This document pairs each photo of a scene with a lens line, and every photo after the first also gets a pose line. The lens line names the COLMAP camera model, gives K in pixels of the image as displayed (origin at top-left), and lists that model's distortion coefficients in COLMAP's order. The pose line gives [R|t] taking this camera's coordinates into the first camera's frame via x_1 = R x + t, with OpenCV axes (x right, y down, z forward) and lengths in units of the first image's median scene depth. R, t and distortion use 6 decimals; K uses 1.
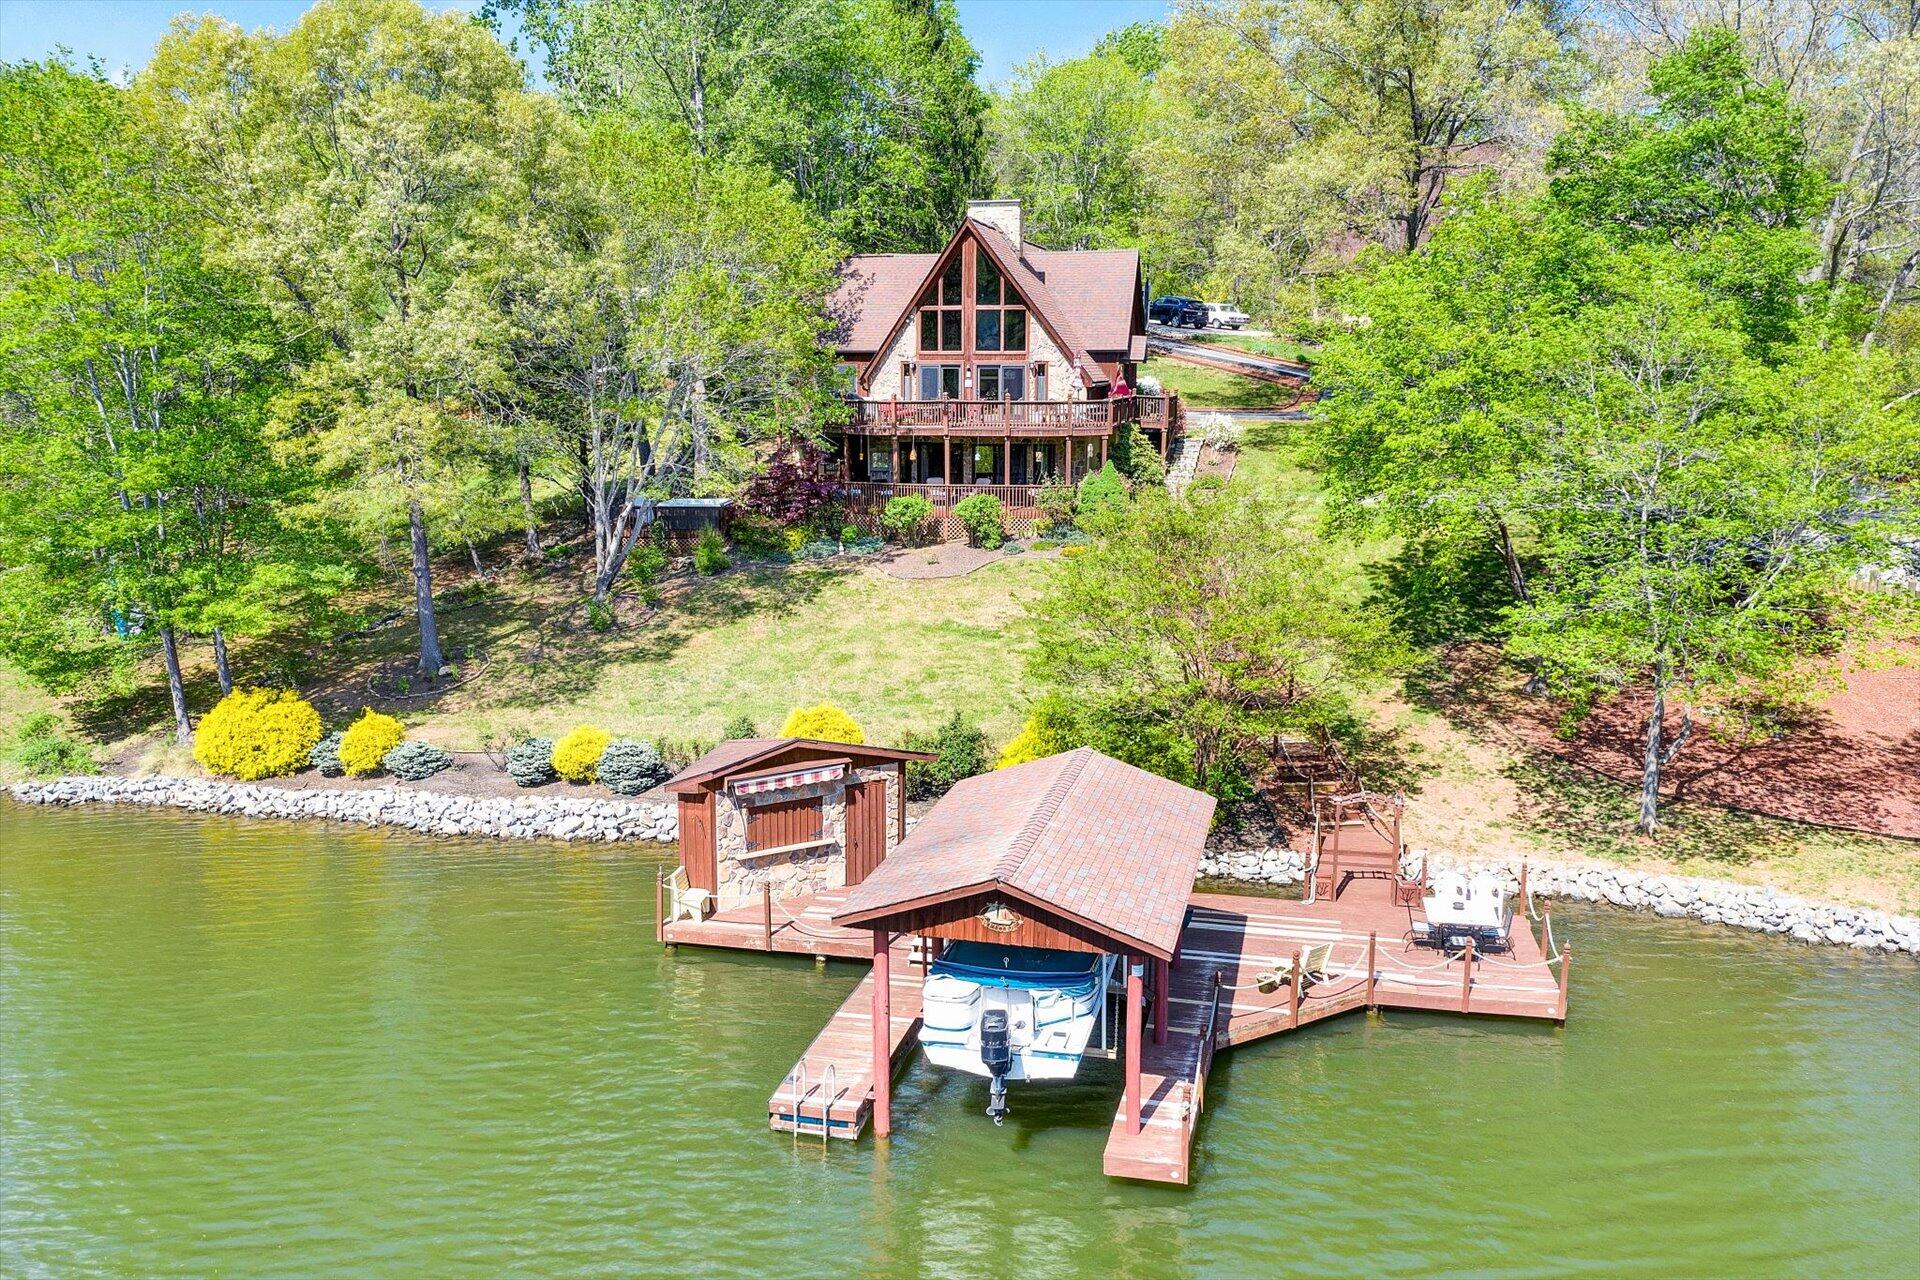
lens RADIAL K [[1388.0, 0, 974.5], [0, 1388.0, 637.0], [0, 0, 1]] dist [-0.010774, -0.000360]
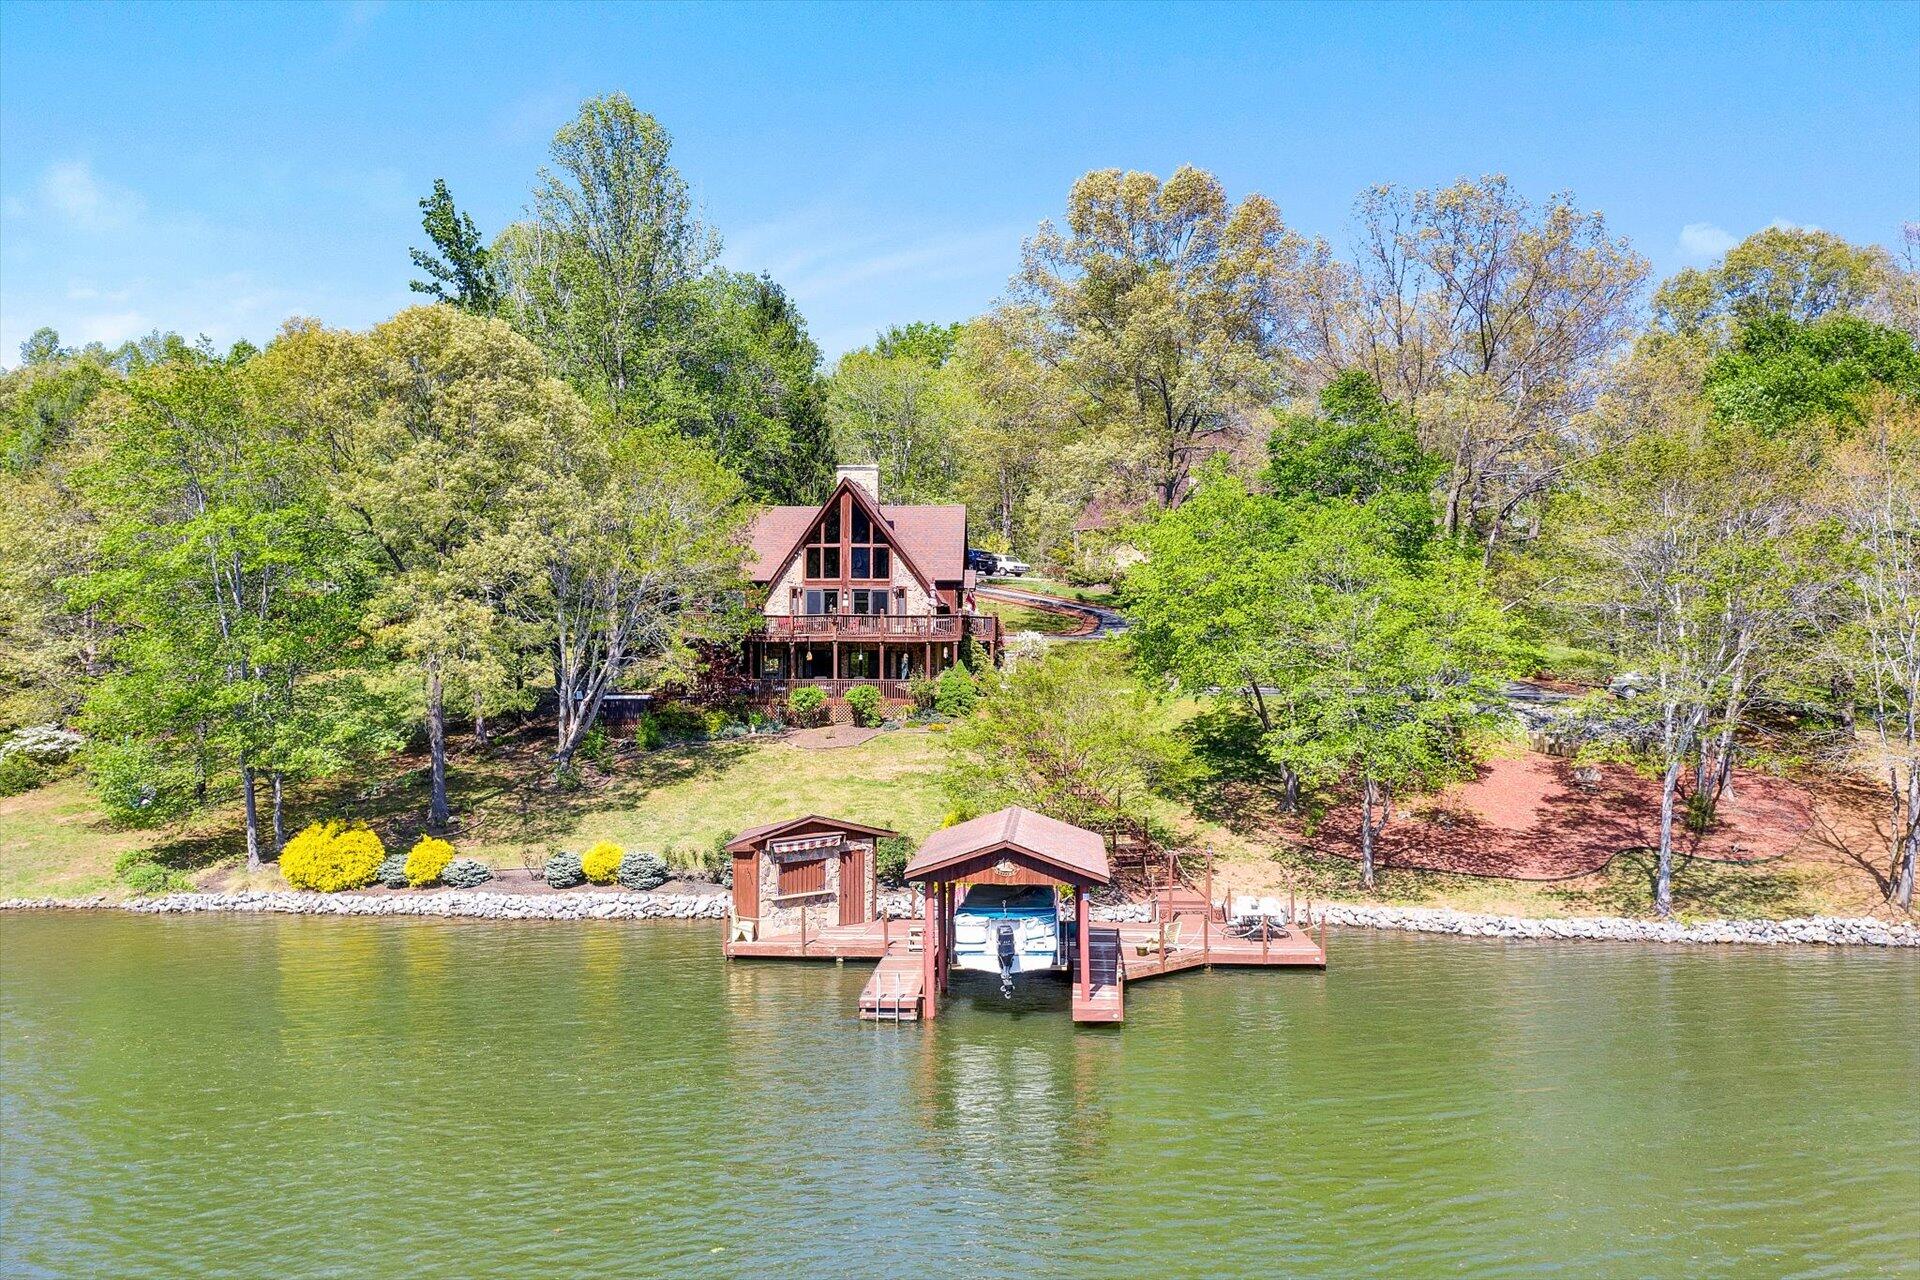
lens RADIAL K [[1370.0, 0, 960.0], [0, 1370.0, 640.0], [0, 0, 1]] dist [0.005692, 0.000792]
pose [[0.985749, -0.000479, 0.168224, -0.152820], [0.031232, 0.983132, -0.180214, 0.110153], [-0.165300, 0.182899, 0.969136, -0.317864]]
